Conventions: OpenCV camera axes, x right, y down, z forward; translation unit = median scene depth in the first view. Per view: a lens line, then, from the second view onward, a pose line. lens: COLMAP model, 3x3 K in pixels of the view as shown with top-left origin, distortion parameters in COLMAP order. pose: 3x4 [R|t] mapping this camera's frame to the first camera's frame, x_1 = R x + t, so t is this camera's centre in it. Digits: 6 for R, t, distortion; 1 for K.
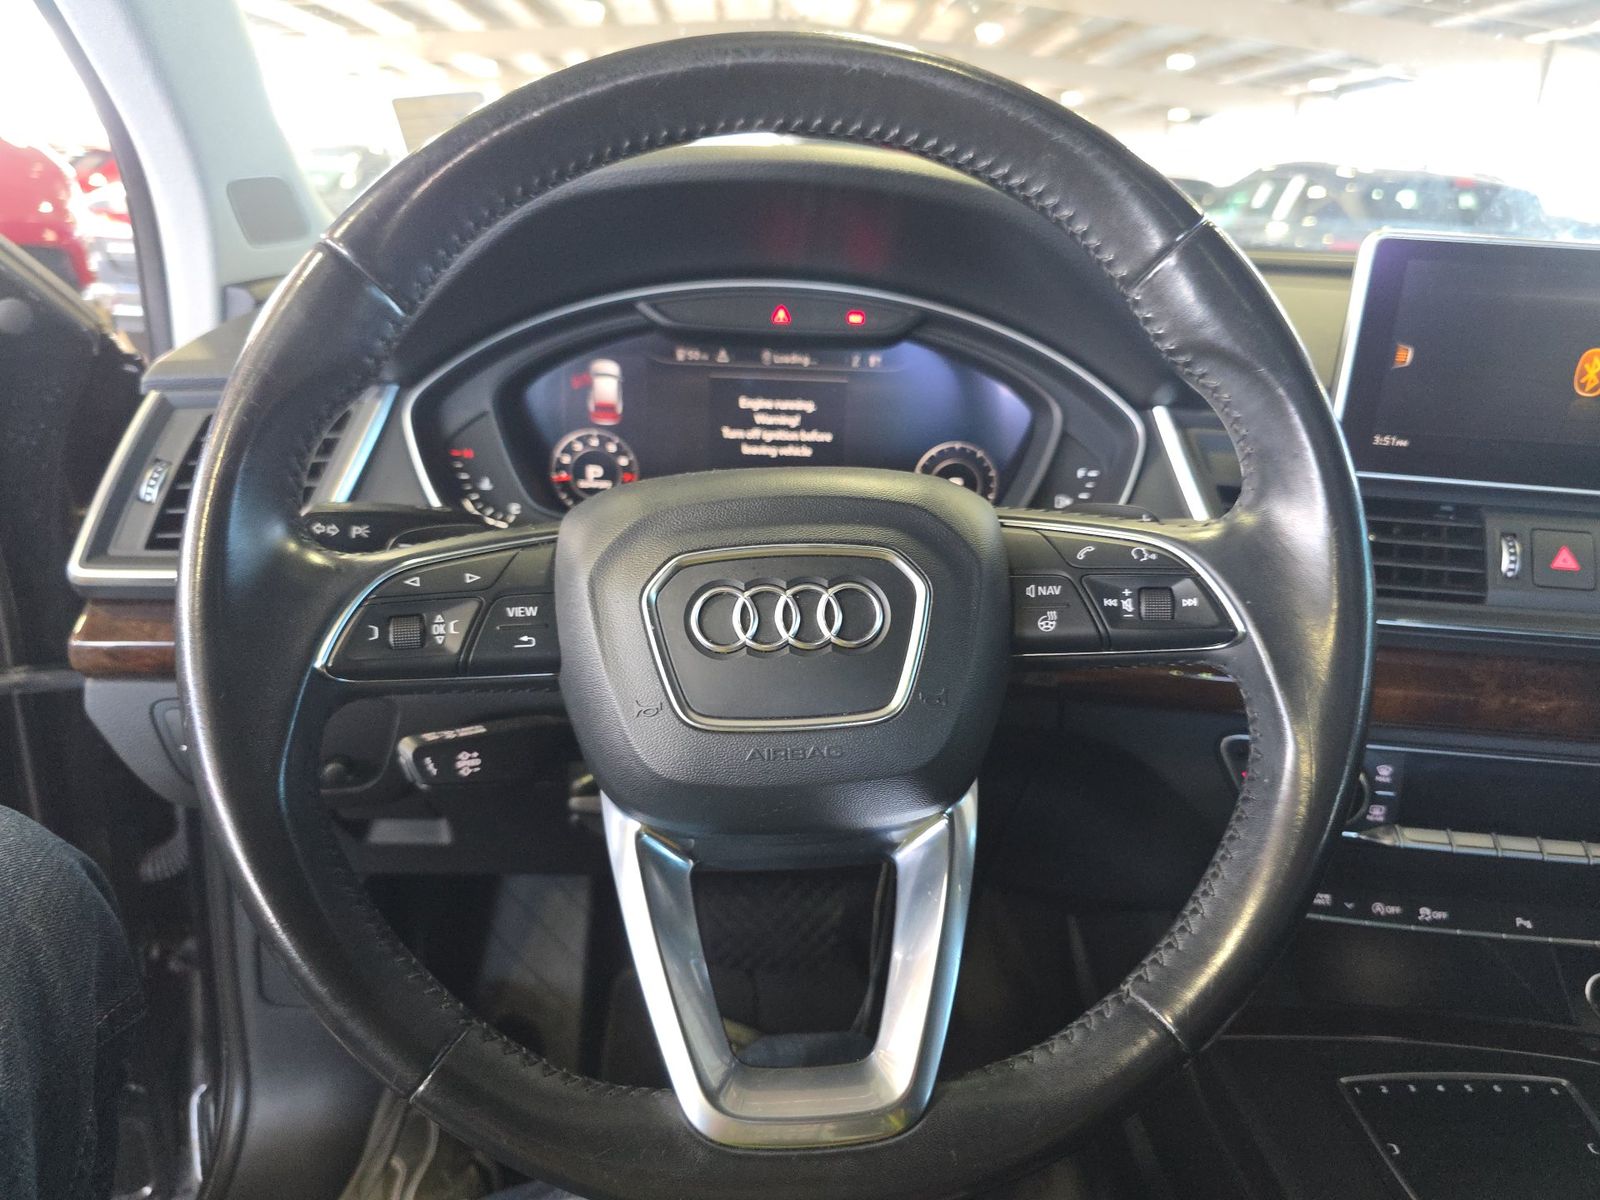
lens RADIAL K [[1079.6, 0, 796.4], [0, 1079.6, 587.8], [0, 0, 1]] dist [-0.003650, -0.001408]
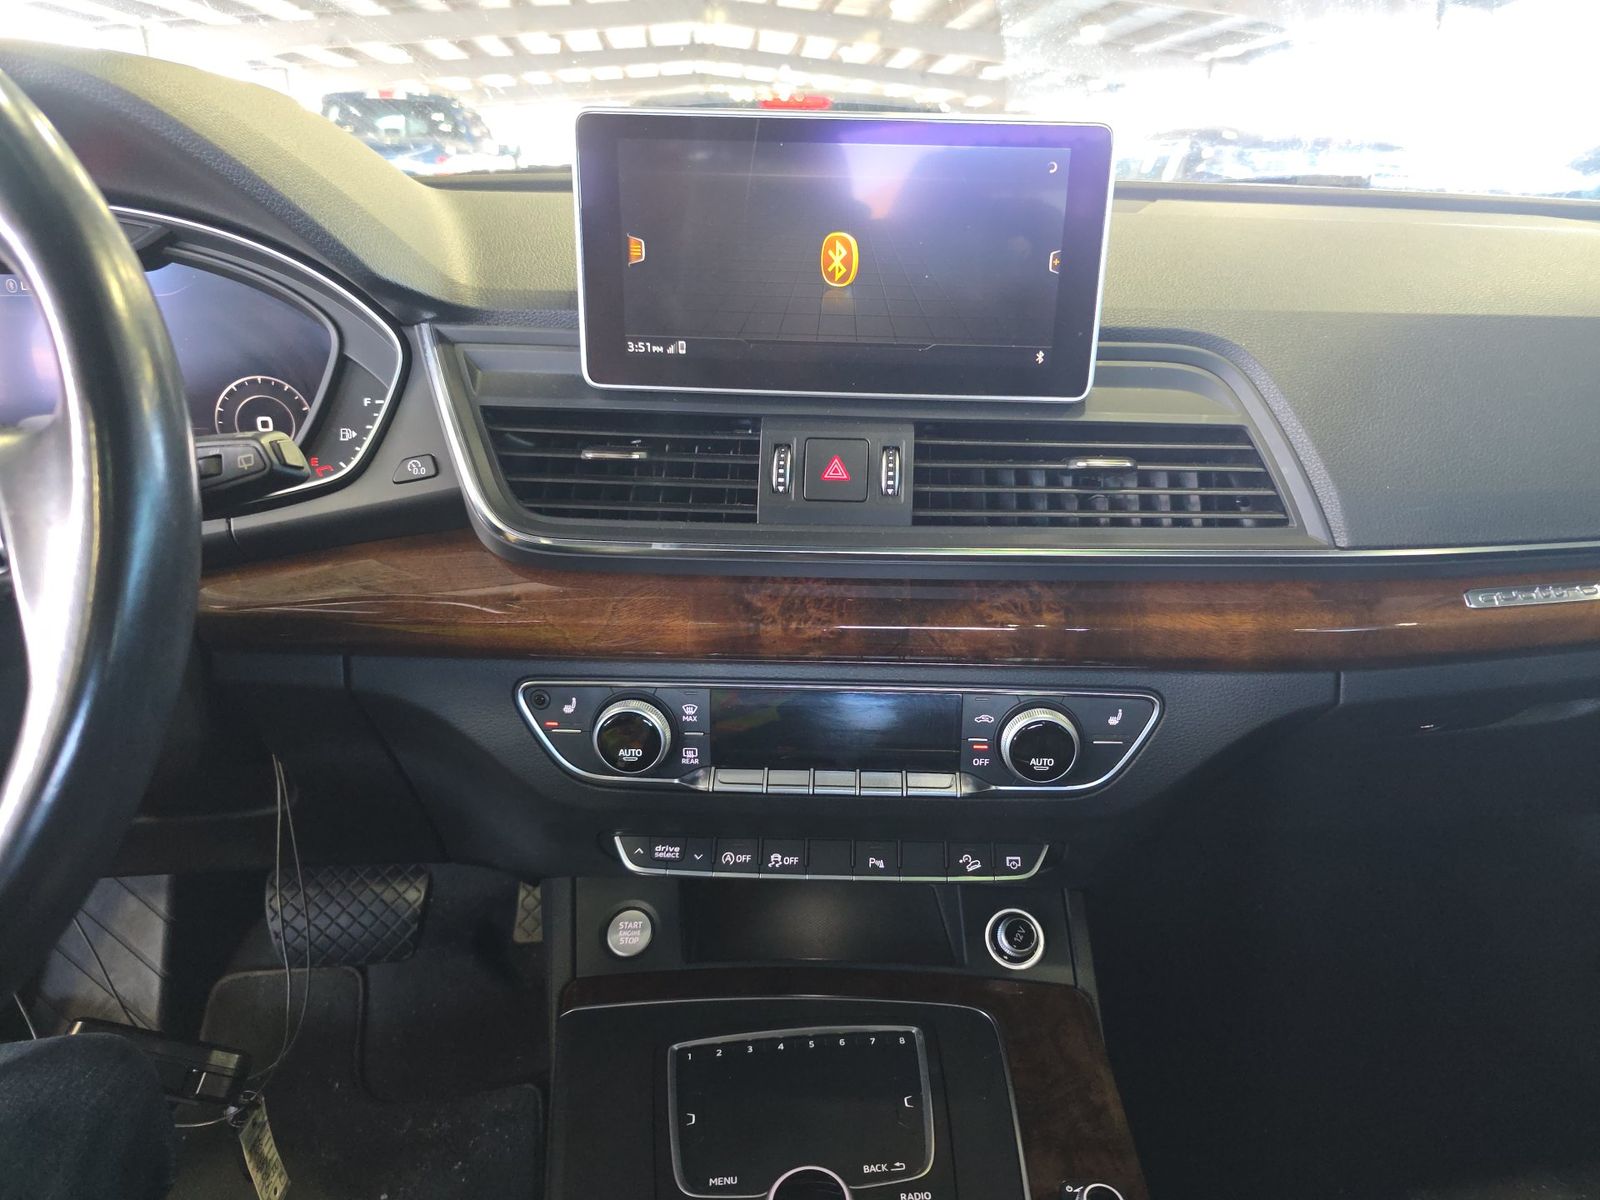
lens RADIAL K [[1060.2, 0, 800.0], [0, 1060.2, 600.0], [0, 0, 1]] dist [0.067667, -0.080953]
pose [[0.996415, -0.054853, 0.064403, 0.575554], [0.052989, 0.998135, 0.030301, 0.052242], [-0.065945, -0.026780, 0.997464, 0.087068]]
